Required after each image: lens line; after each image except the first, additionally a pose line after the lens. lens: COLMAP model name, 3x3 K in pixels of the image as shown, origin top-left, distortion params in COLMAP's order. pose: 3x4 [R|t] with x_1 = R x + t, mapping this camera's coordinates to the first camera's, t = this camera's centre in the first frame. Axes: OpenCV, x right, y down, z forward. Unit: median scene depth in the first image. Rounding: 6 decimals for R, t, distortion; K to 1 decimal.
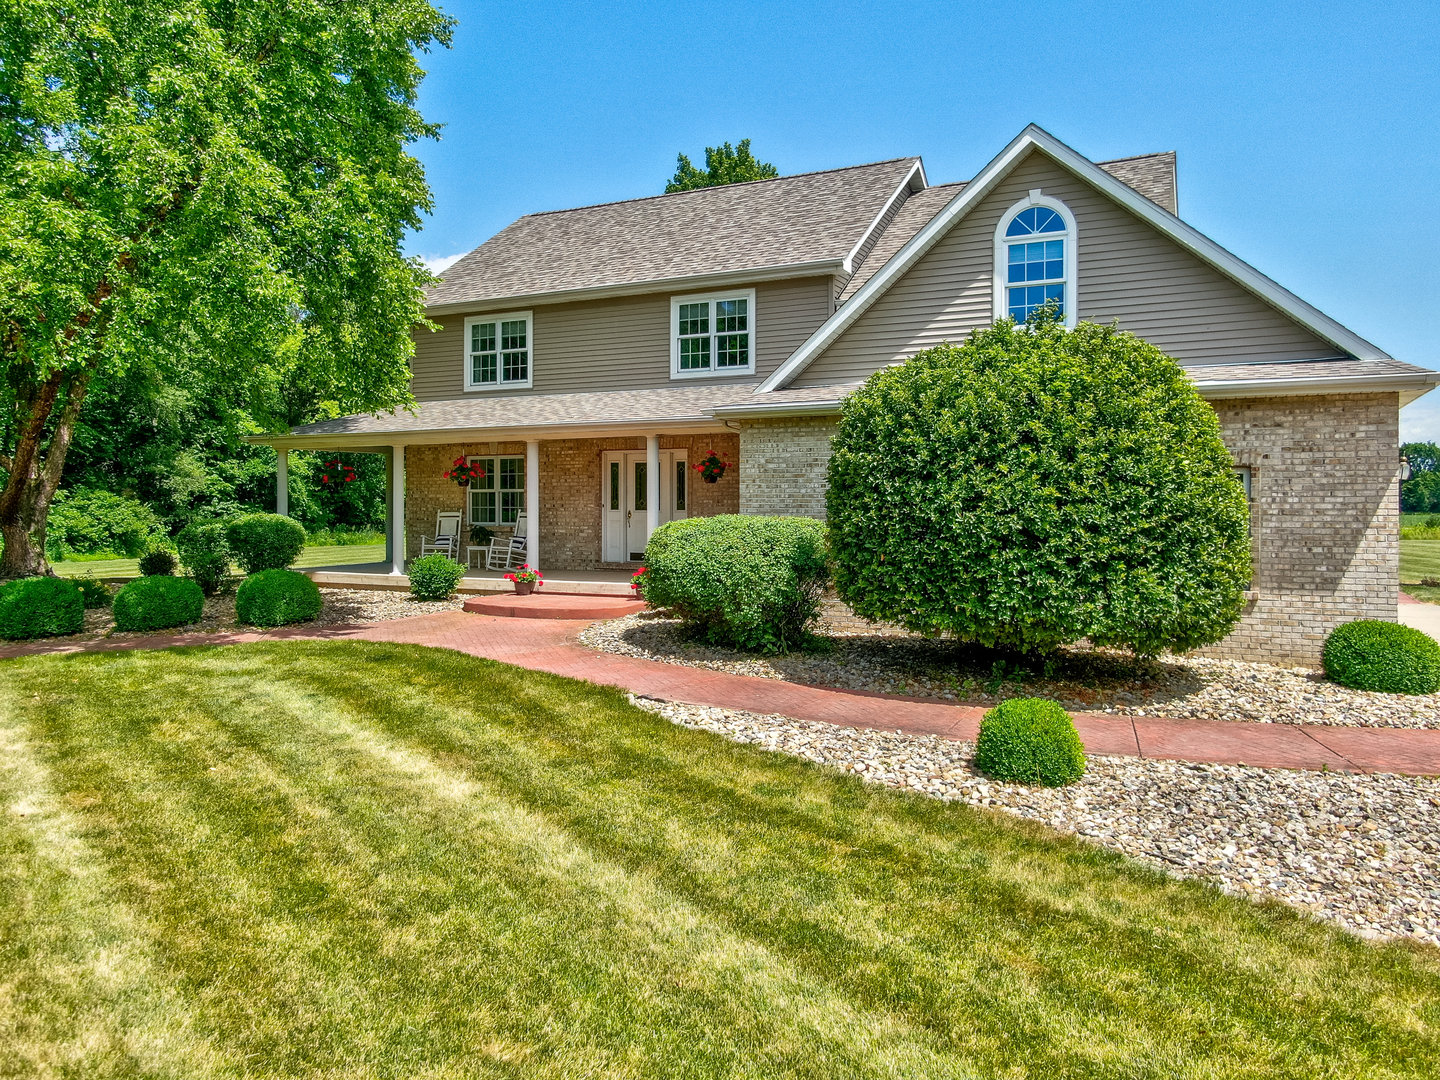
lens RADIAL K [[1046.6, 0, 717.2], [0, 1046.6, 512.3], [0, 0, 1]] dist [-0.020848, 0.048701]
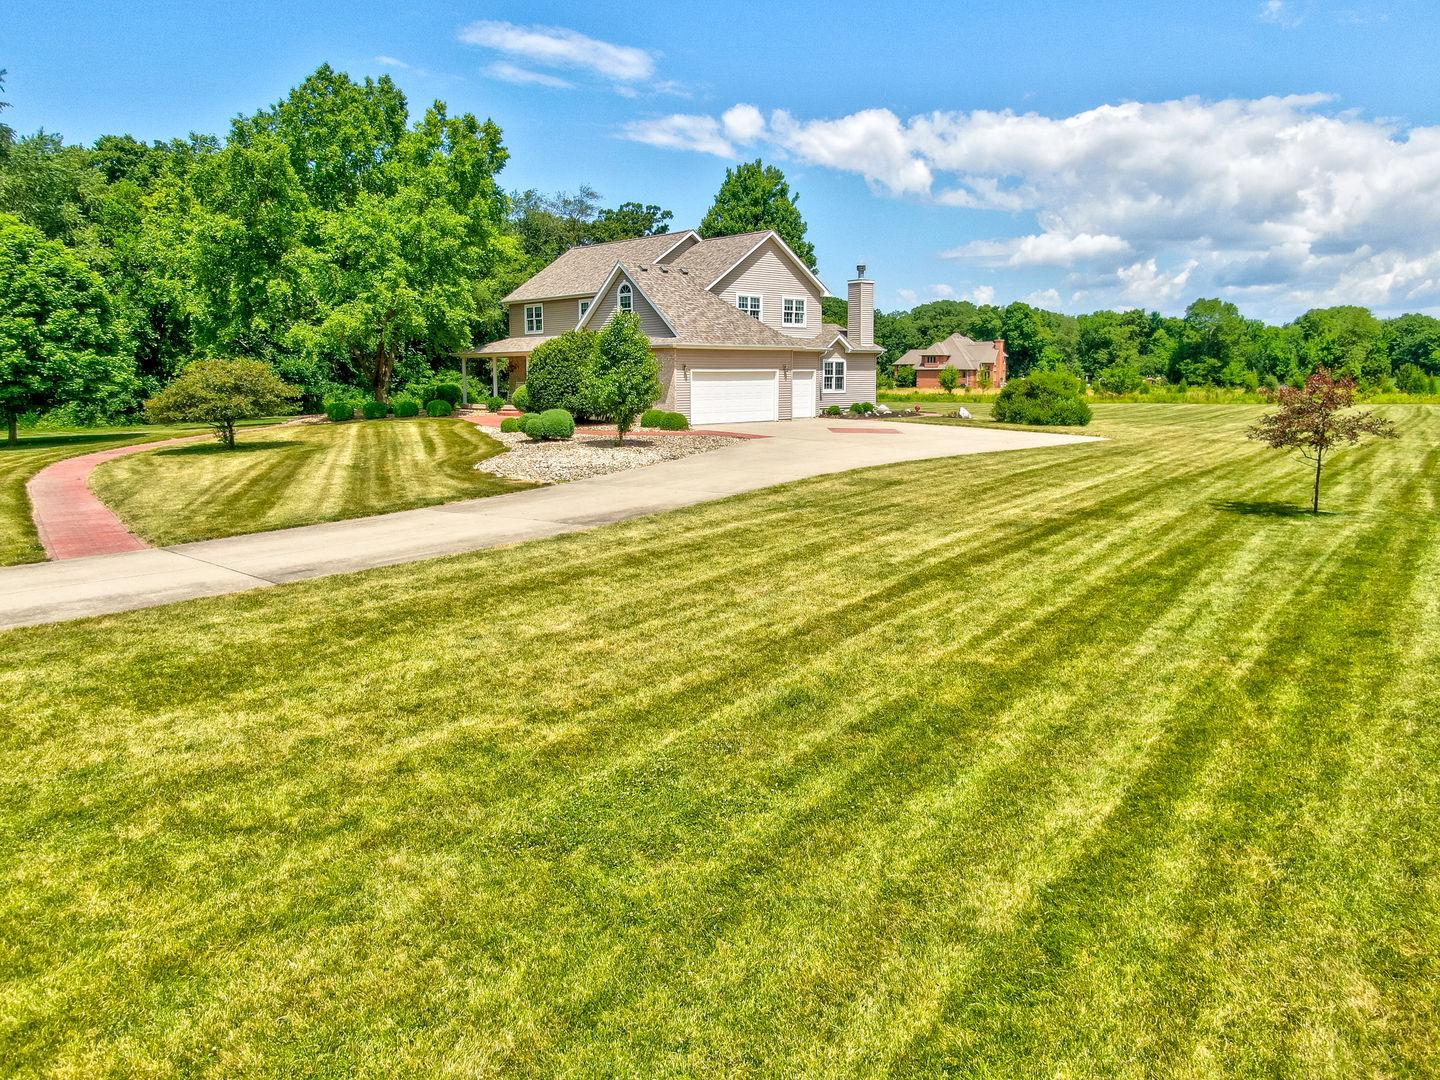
lens RADIAL K [[1046.6, 0, 717.2], [0, 1046.6, 512.3], [0, 0, 1]] dist [-0.020848, 0.048701]
pose [[0.936268, 0.042232, -0.348739, 1.183296], [0.001055, 0.992405, 0.123011, 0.002672], [0.351286, -0.115539, 0.929112, -1.346055]]
